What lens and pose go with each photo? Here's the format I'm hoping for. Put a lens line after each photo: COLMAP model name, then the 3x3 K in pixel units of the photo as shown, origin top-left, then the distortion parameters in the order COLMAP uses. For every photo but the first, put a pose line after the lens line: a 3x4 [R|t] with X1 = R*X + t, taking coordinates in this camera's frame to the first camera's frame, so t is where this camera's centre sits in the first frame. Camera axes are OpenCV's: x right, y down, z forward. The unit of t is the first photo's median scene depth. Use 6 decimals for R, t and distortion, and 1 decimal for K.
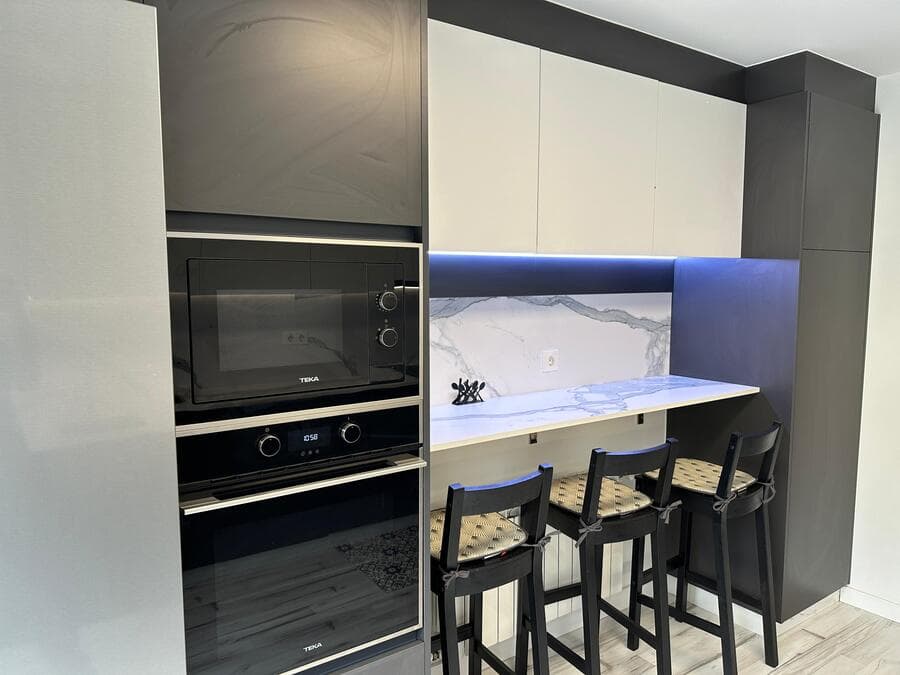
lens RADIAL K [[632.0, 0, 448.8], [0, 632.0, 335.2], [0, 0, 1]] dist [0.047967, -0.043413]
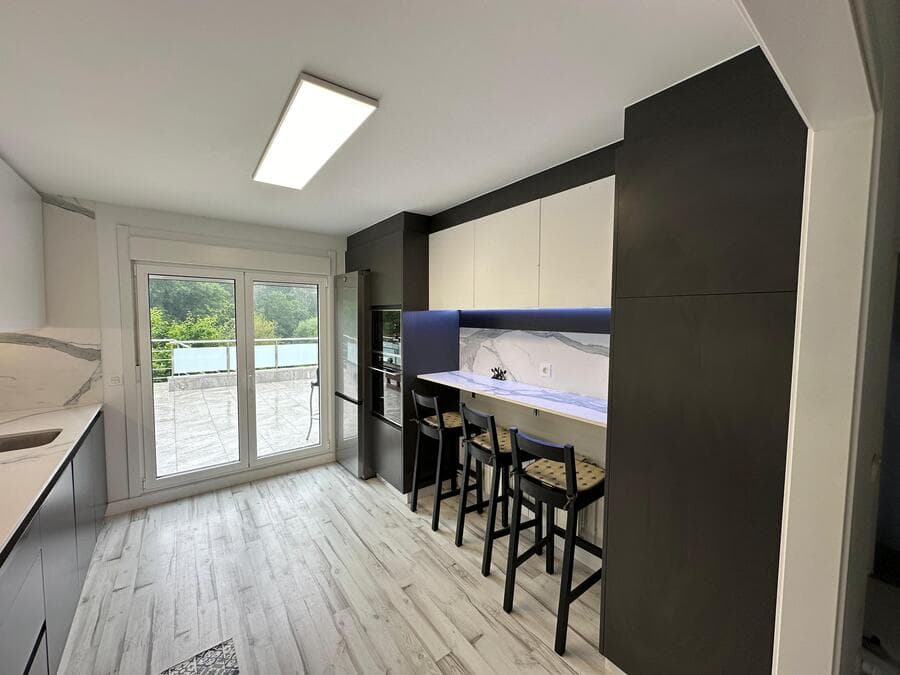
lens RADIAL K [[359.5, 0, 447.5], [0, 359.5, 336.2], [0, 0, 1]] dist [-0.002537, -0.000105]
pose [[0.051552, 0.058730, -0.996942, 1.160962], [-0.098623, 0.993689, 0.053438, -0.079202], [0.993789, 0.095567, 0.057019, 0.723432]]
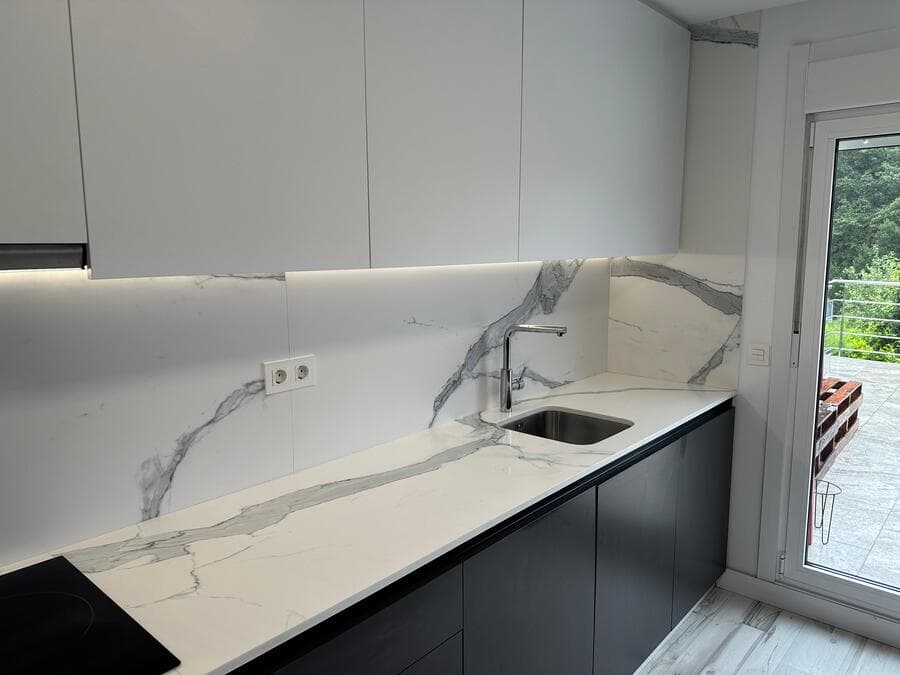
lens RADIAL K [[632.0, 0, 454.2], [0, 632.0, 336.7], [0, 0, 1]] dist [0.047967, -0.043413]
pose [[-0.972248, 0.045700, -0.229446, 0.718161], [-0.008791, 0.972907, 0.231031, -0.049507], [0.233788, 0.226636, -0.945505, 0.644822]]
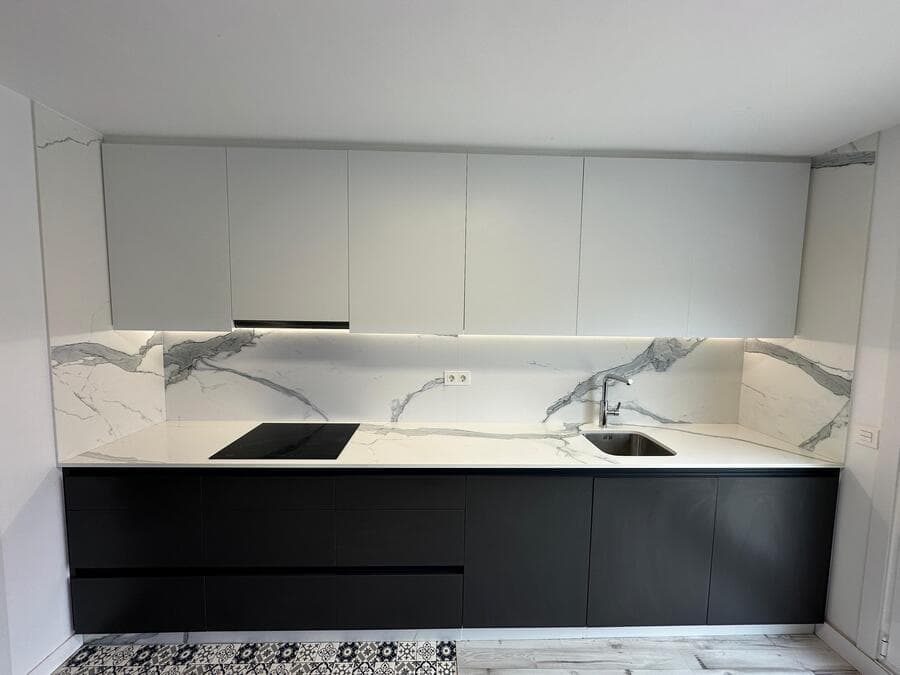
lens RADIAL K [[359.5, 0, 449.7], [0, 359.5, 337.6], [0, 0, 1]] dist [-0.002537, -0.000105]
pose [[-0.835585, -0.049832, 0.547096, 0.252464], [0.037051, 0.988498, 0.146626, -0.080554], [-0.548110, 0.142789, -0.824128, 0.689672]]
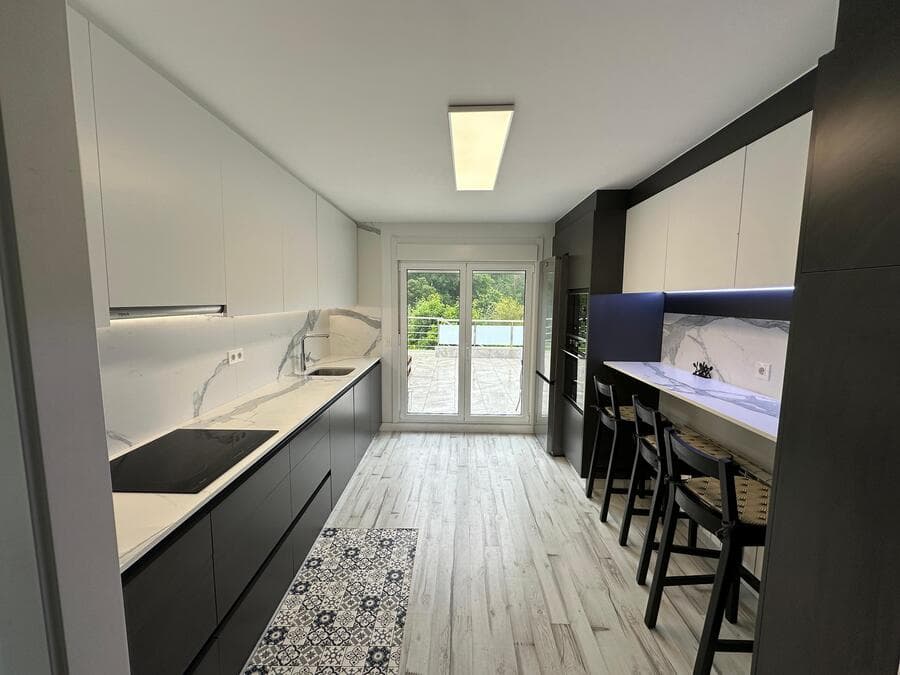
lens RADIAL K [[359.5, 0, 445.1], [0, 359.5, 337.0], [0, 0, 1]] dist [-0.002537, -0.000105]
pose [[-0.592336, 0.083304, -0.801373, 1.180513], [-0.080165, 0.983611, 0.161502, -0.098146], [0.801693, 0.159906, -0.575950, 0.950679]]
